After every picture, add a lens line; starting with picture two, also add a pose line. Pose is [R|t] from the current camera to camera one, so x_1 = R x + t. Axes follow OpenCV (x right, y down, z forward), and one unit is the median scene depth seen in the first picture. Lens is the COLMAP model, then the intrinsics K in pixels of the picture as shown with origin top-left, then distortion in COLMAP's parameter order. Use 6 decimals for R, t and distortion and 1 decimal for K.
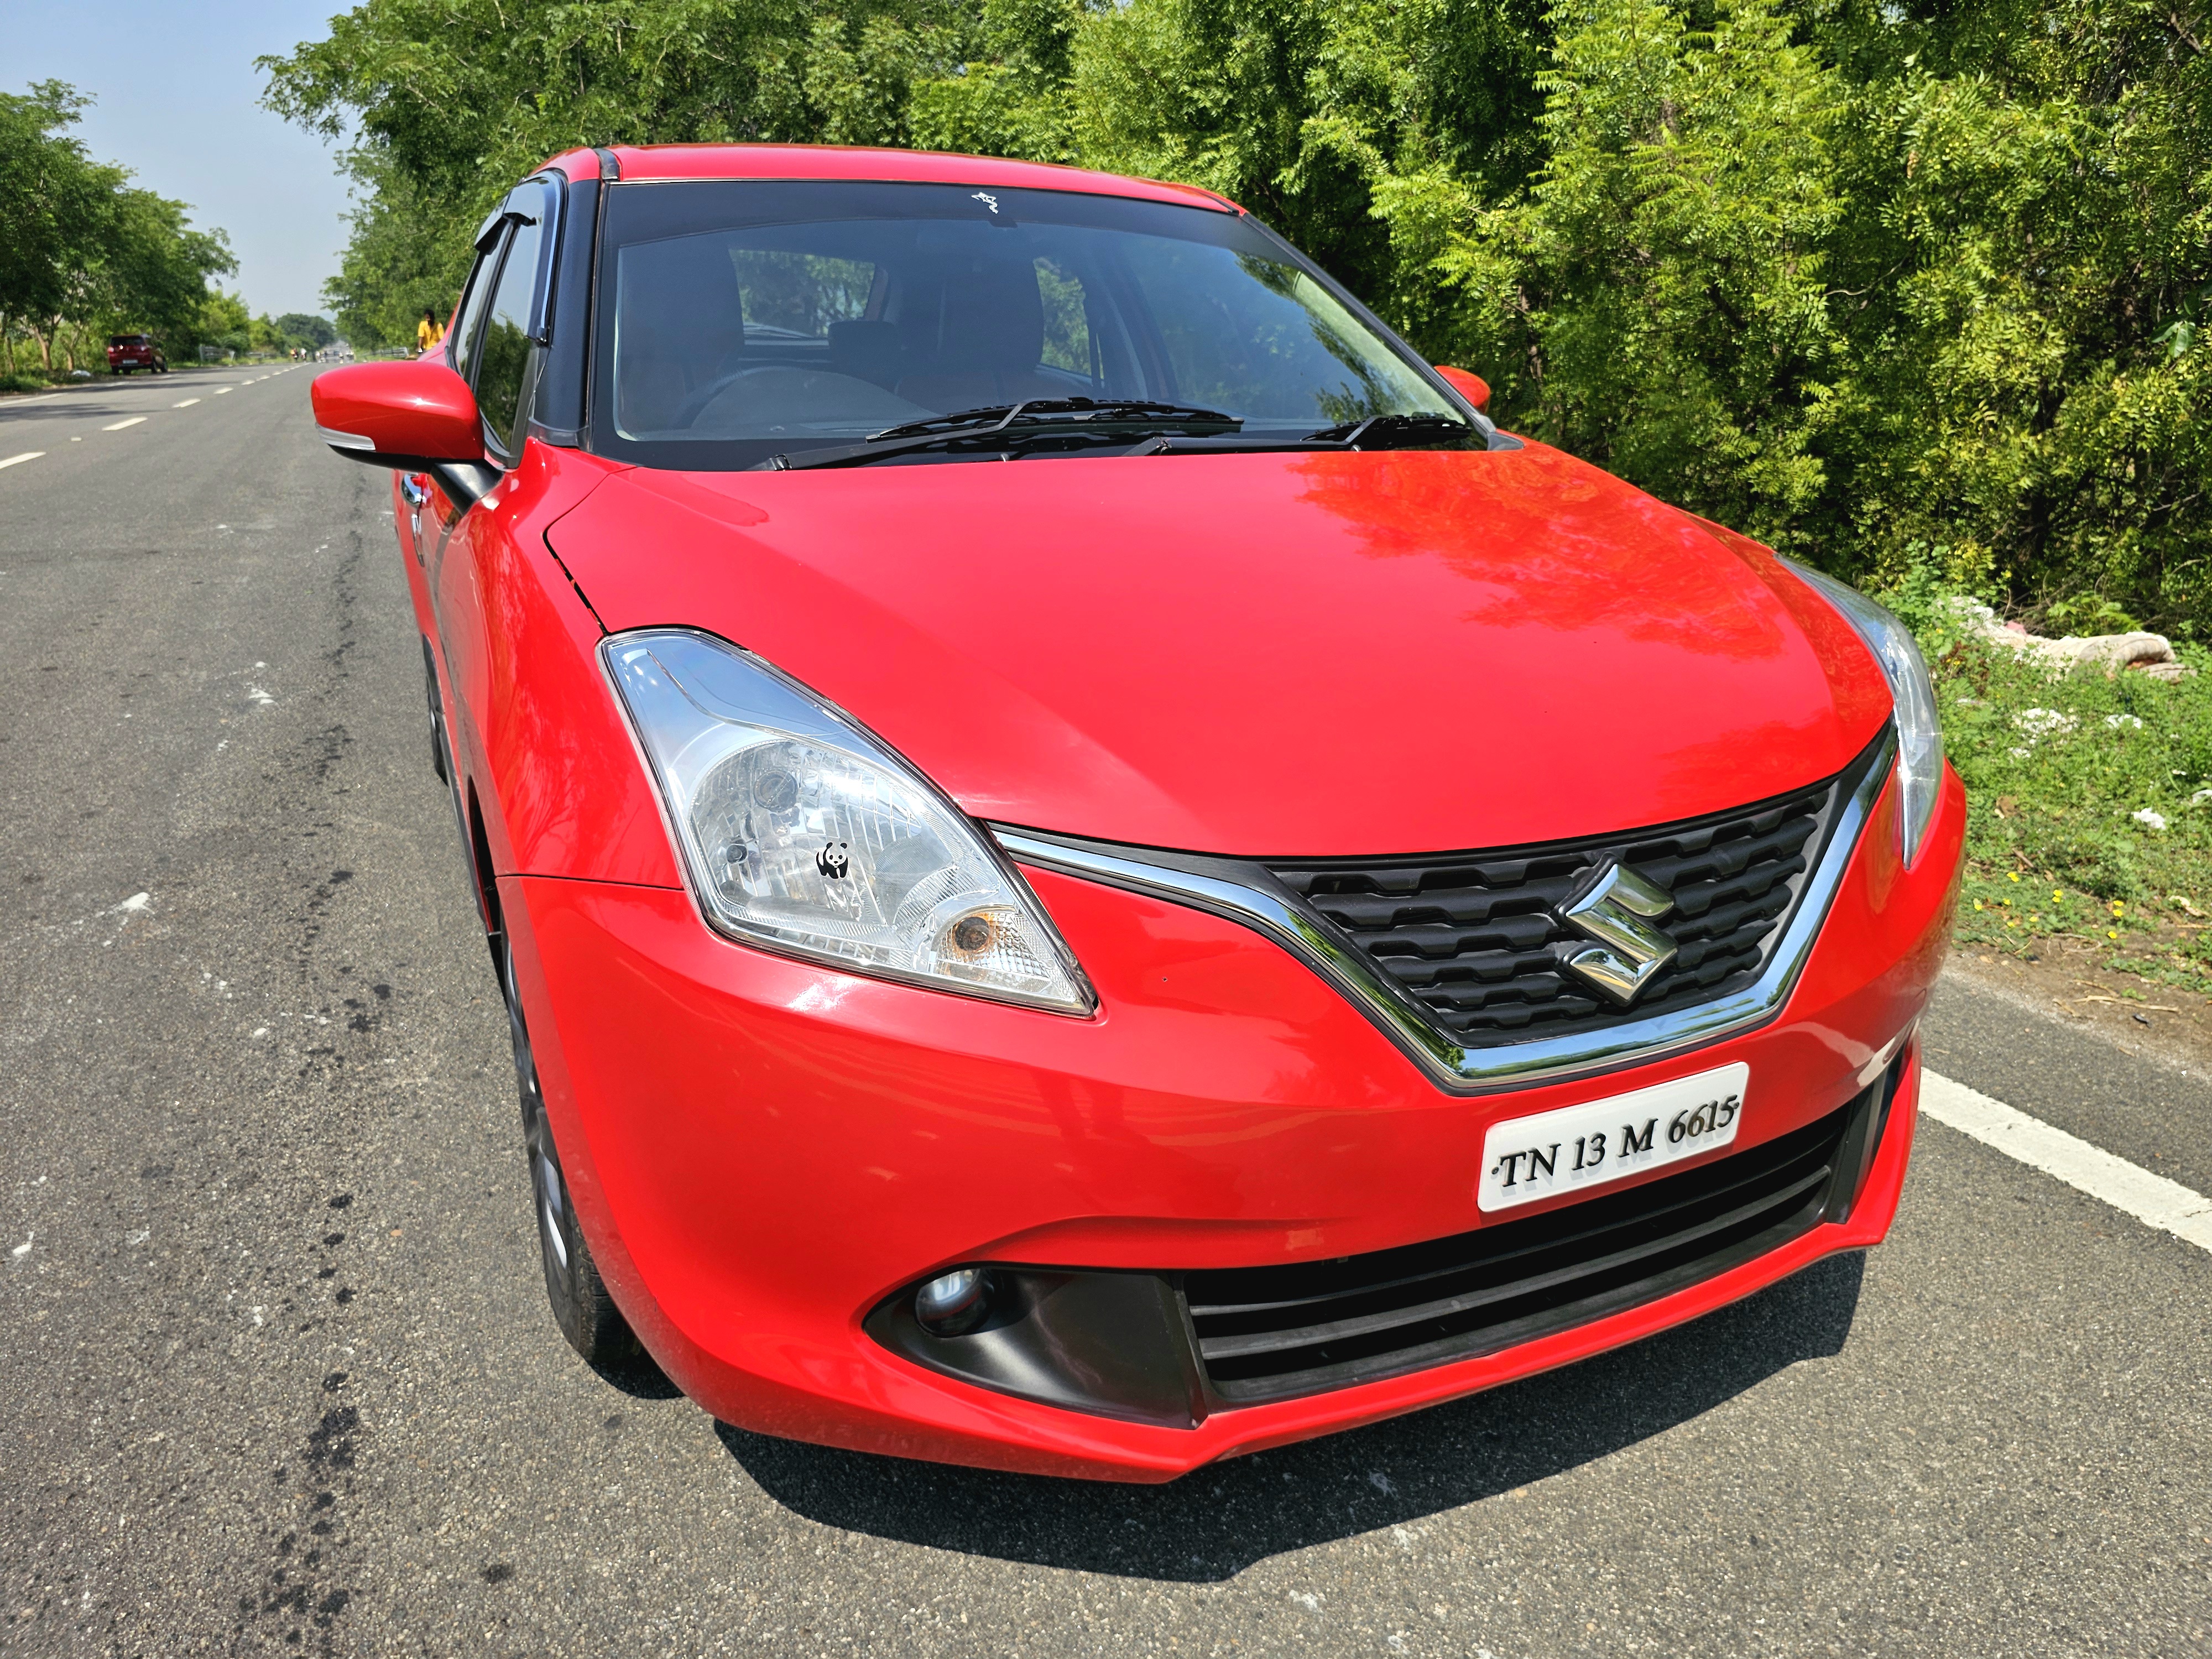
lens RADIAL K [[1501.7, 0, 1098.8], [0, 1501.7, 813.7], [0, 0, 1]] dist [0.044363, -0.046814]
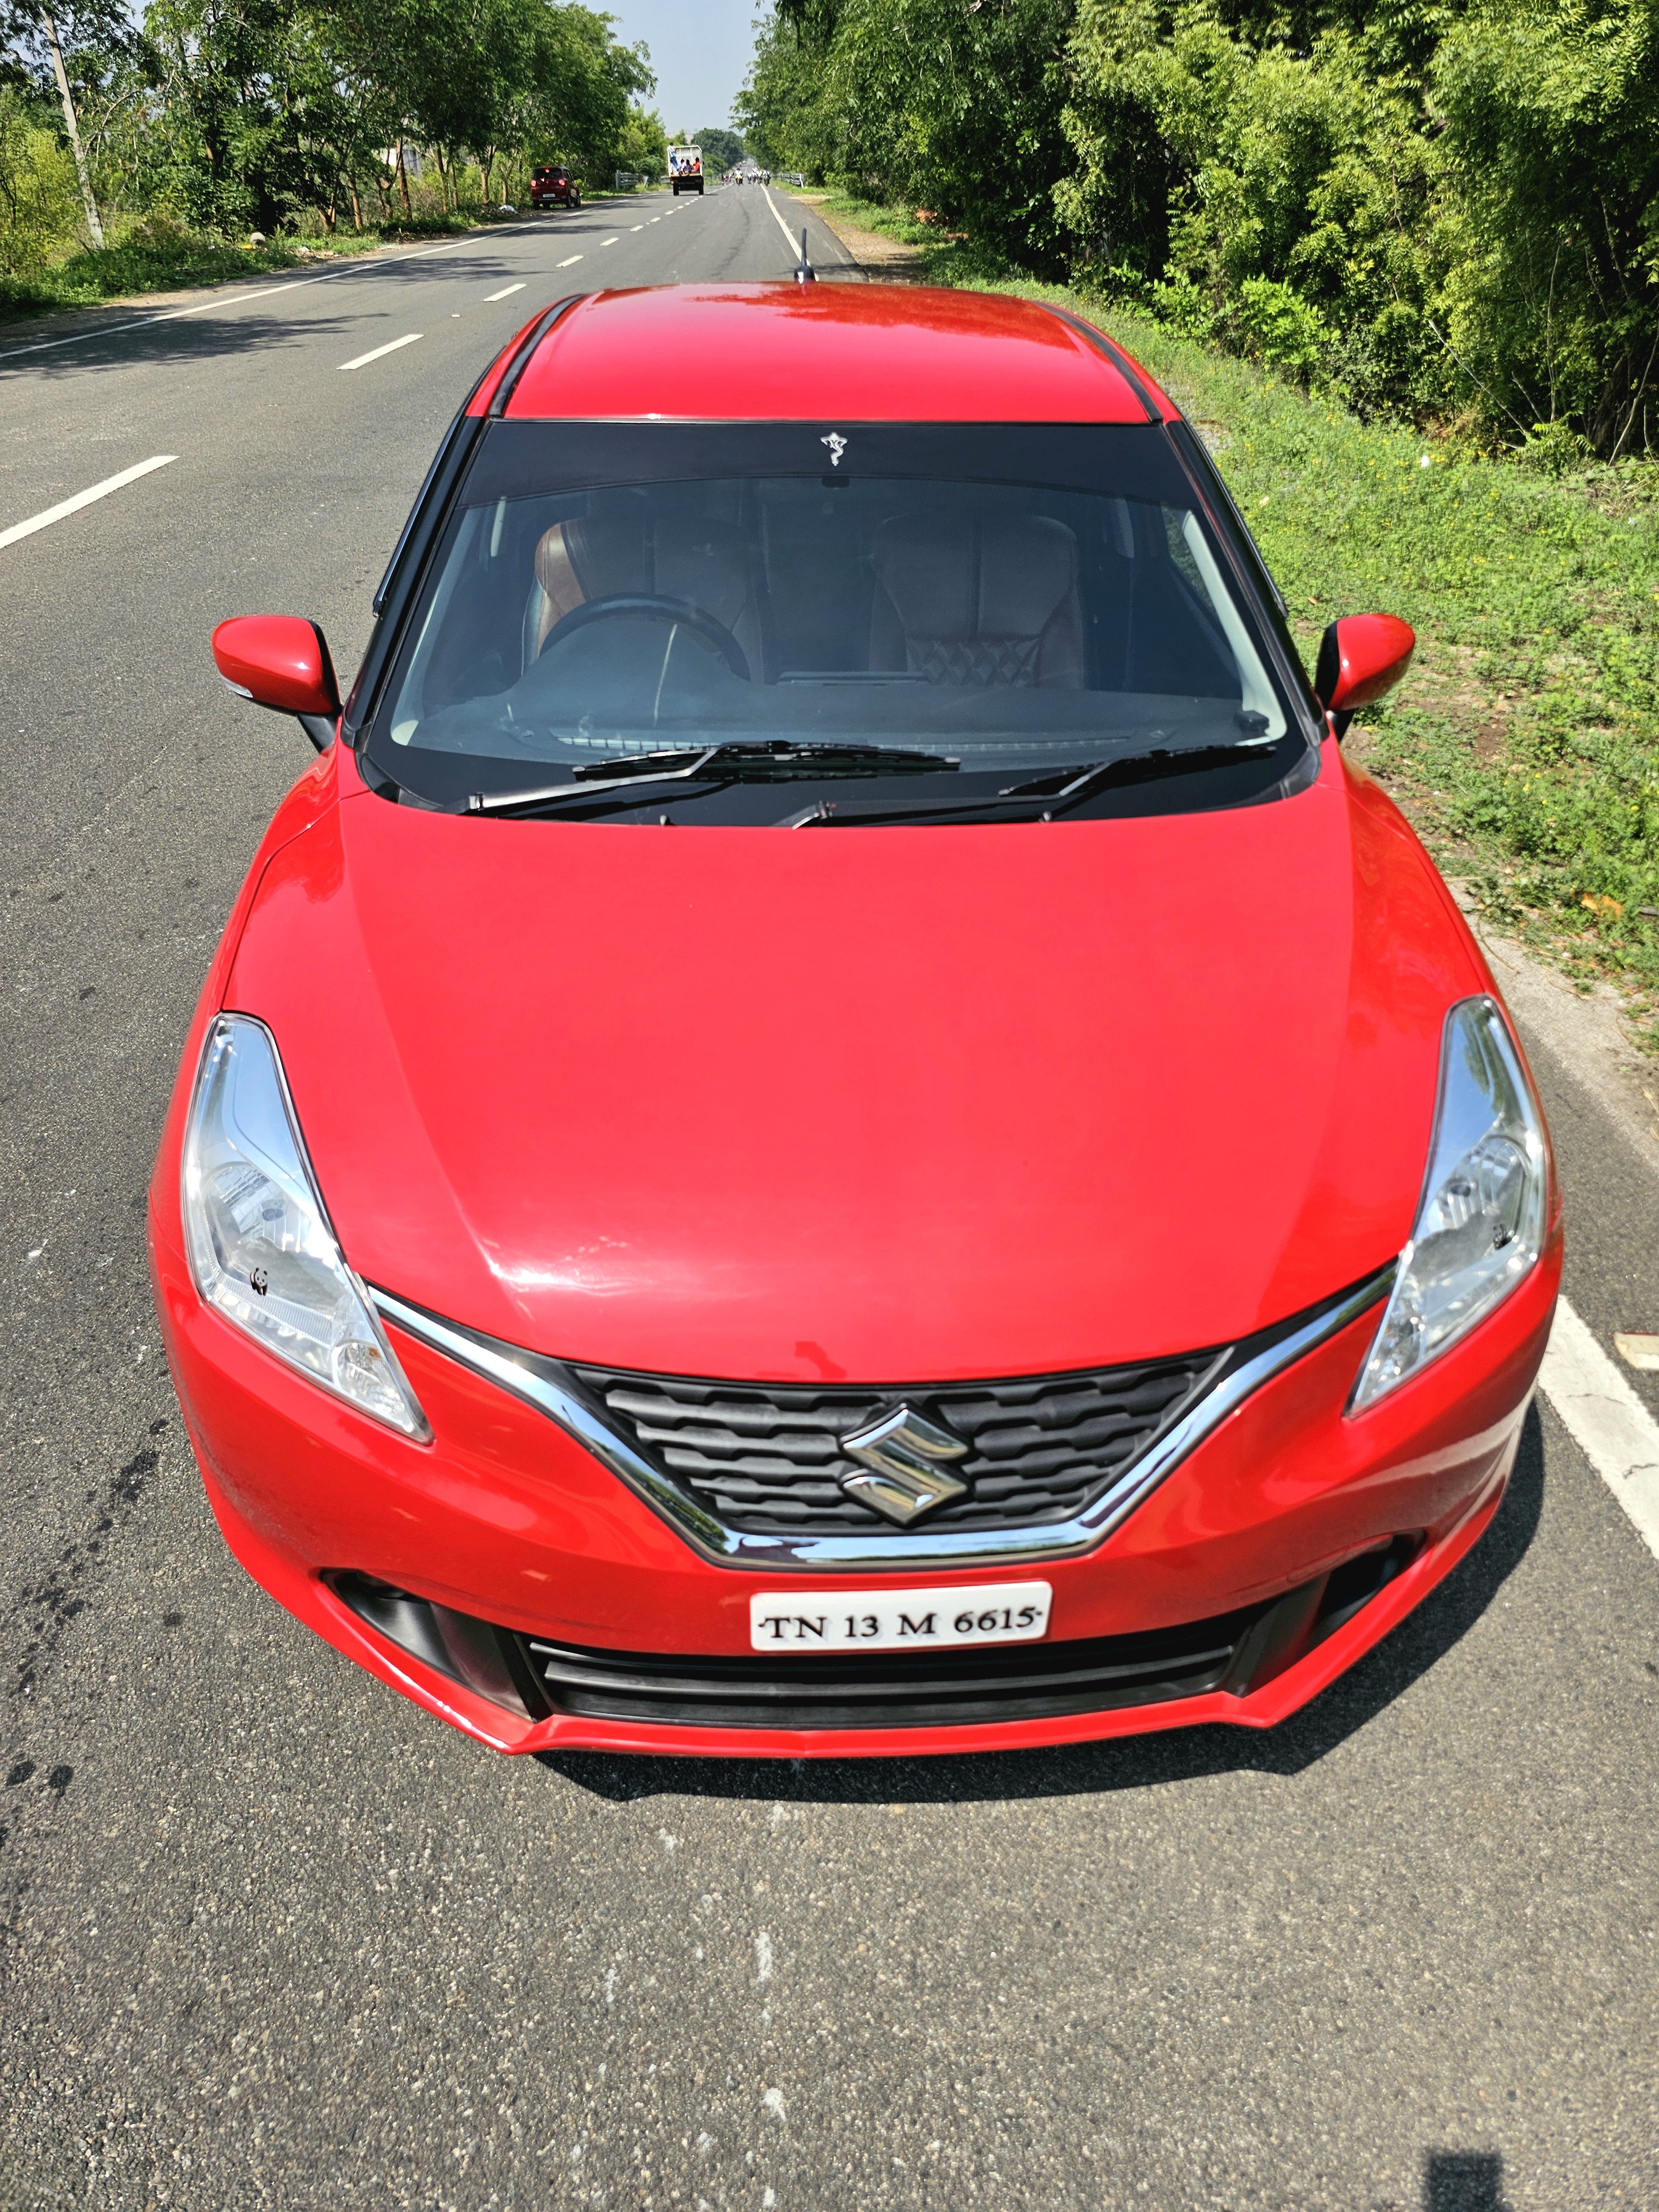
lens RADIAL K [[1501.7, 0, 862.0], [0, 1501.7, 1065.4], [0, 0, 1]] dist [0.044363, -0.046814]
pose [[0.926179, 0.199138, -0.320212, 0.107699], [-0.117971, 0.959575, 0.255535, -0.085266], [0.358155, -0.198896, 0.912231, 0.005993]]
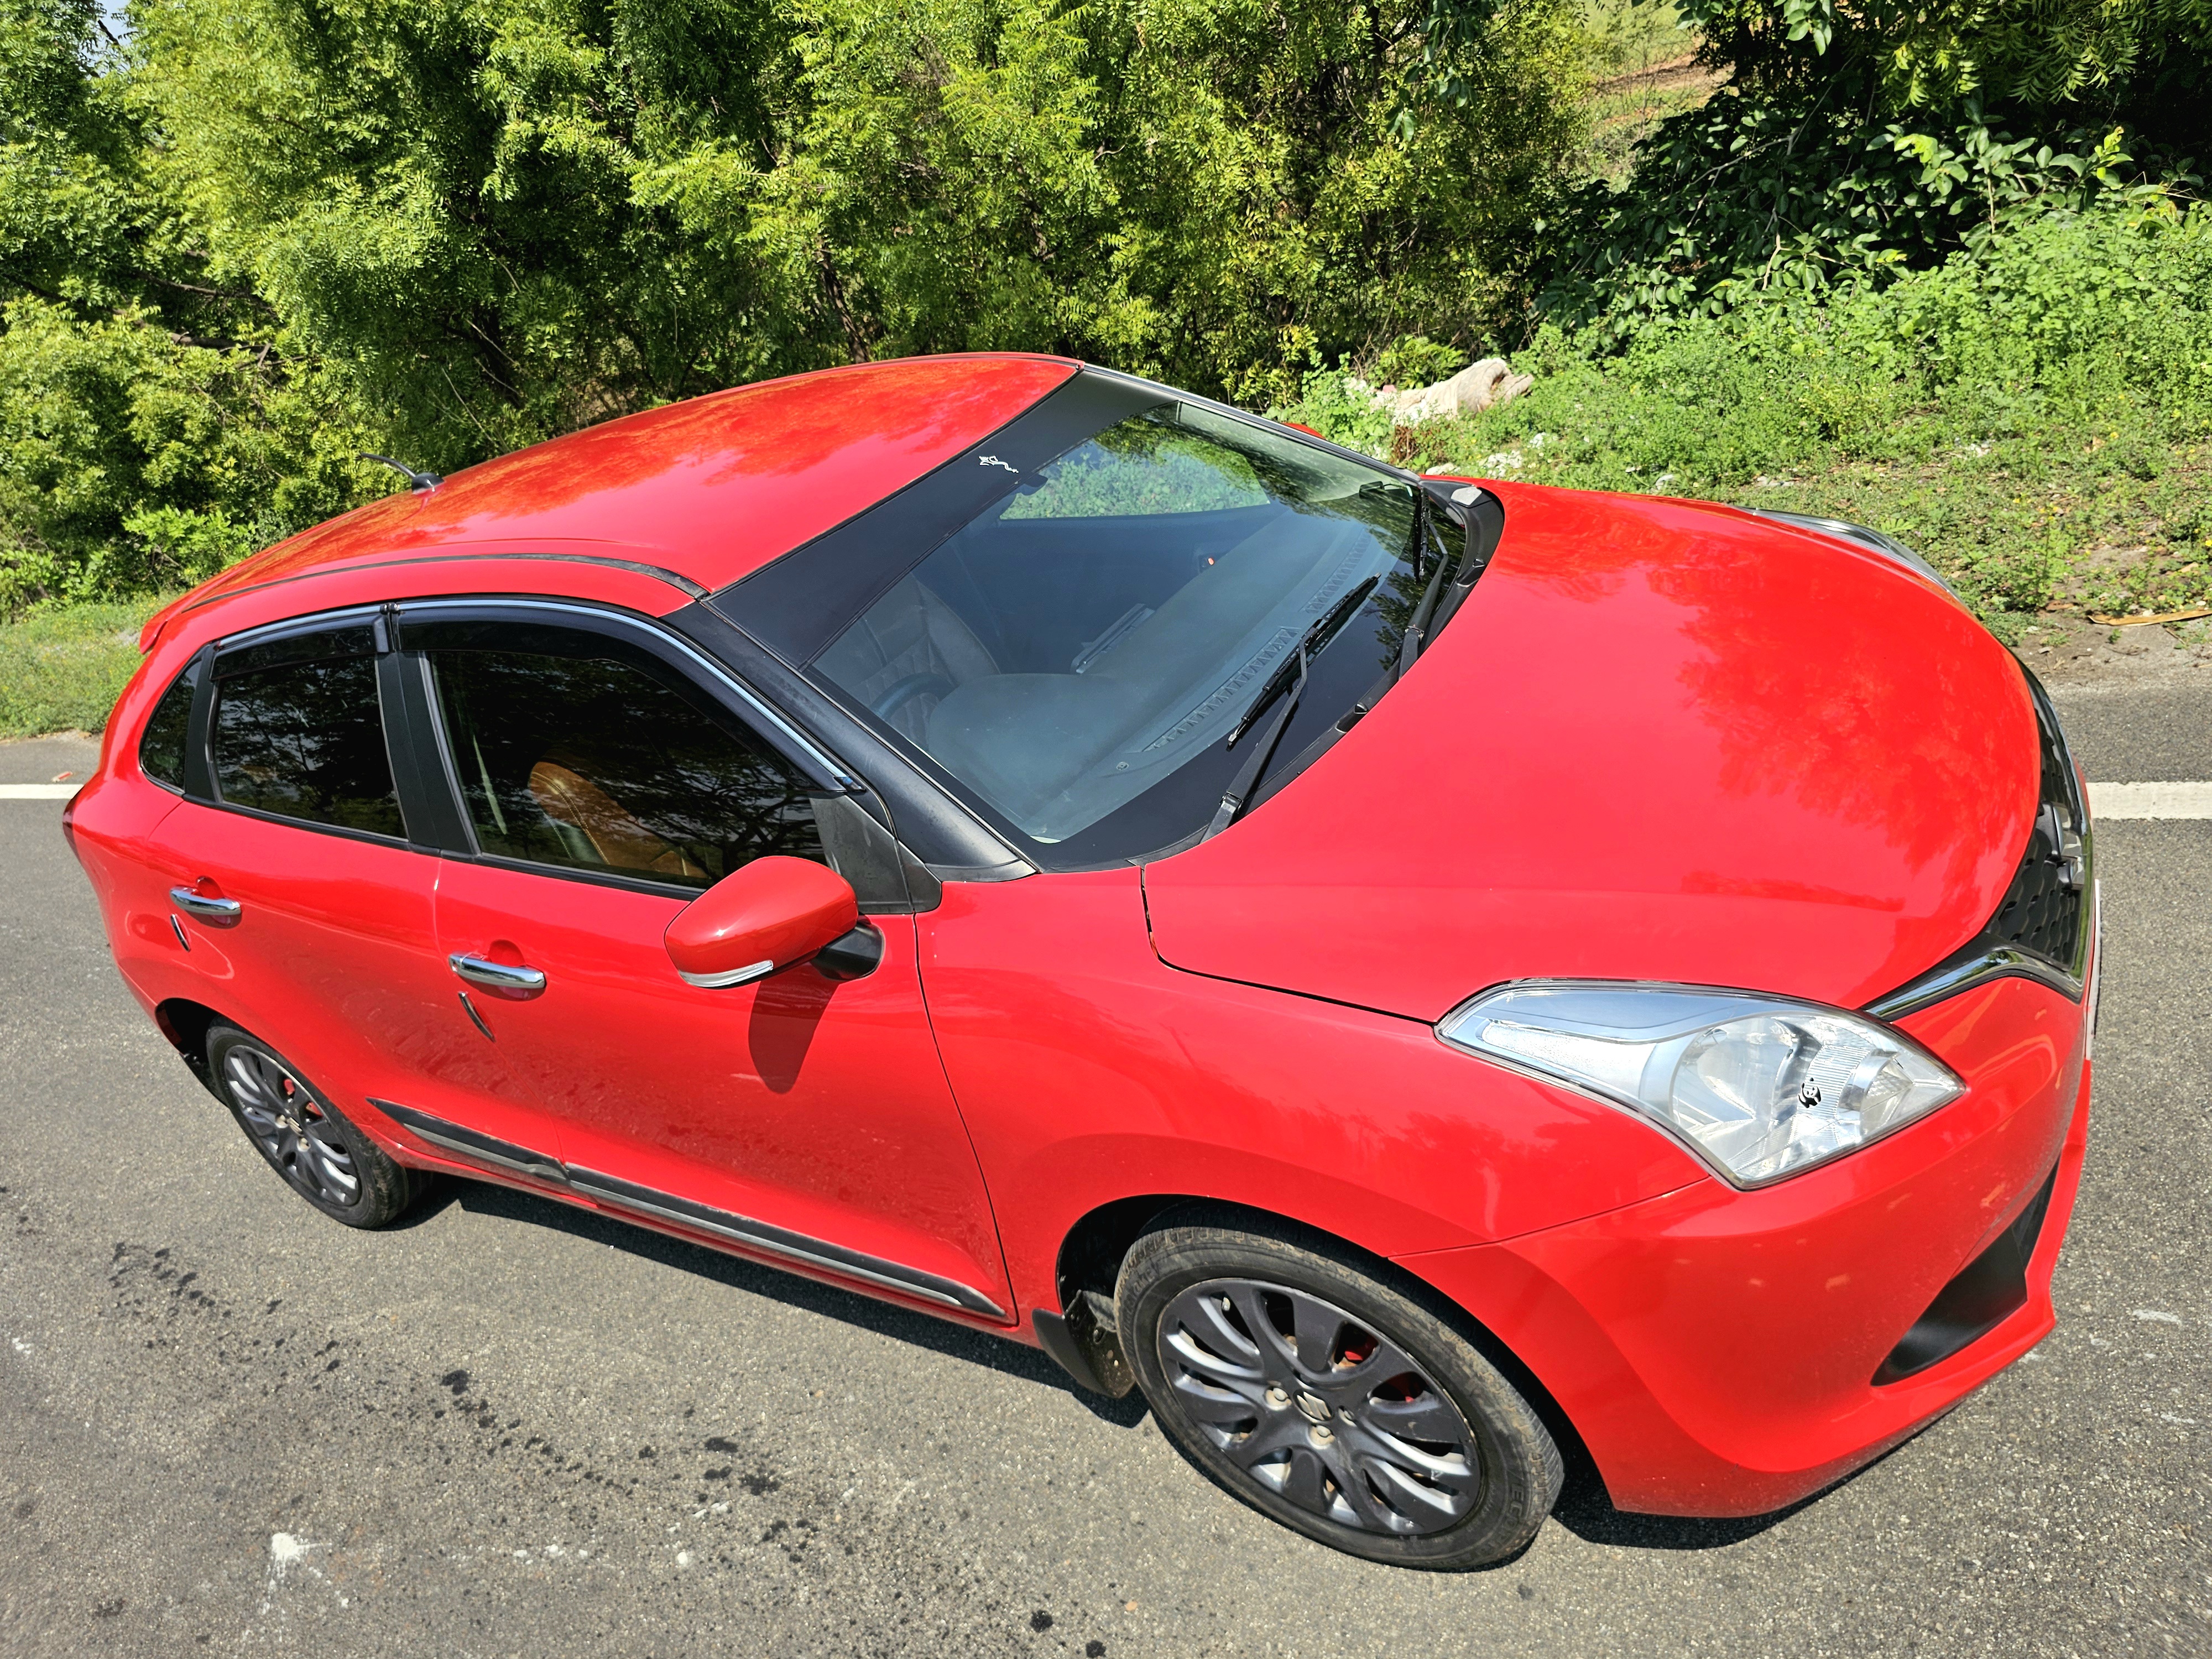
lens RADIAL K [[1501.7, 0, 1069.1], [0, 1501.7, 806.8], [0, 0, 1]] dist [0.044363, -0.046814]
pose [[0.802414, -0.462449, 0.377191, -0.169662], [0.433361, 0.886086, 0.164466, -0.108591], [-0.410281, 0.031490, 0.911415, 0.010042]]
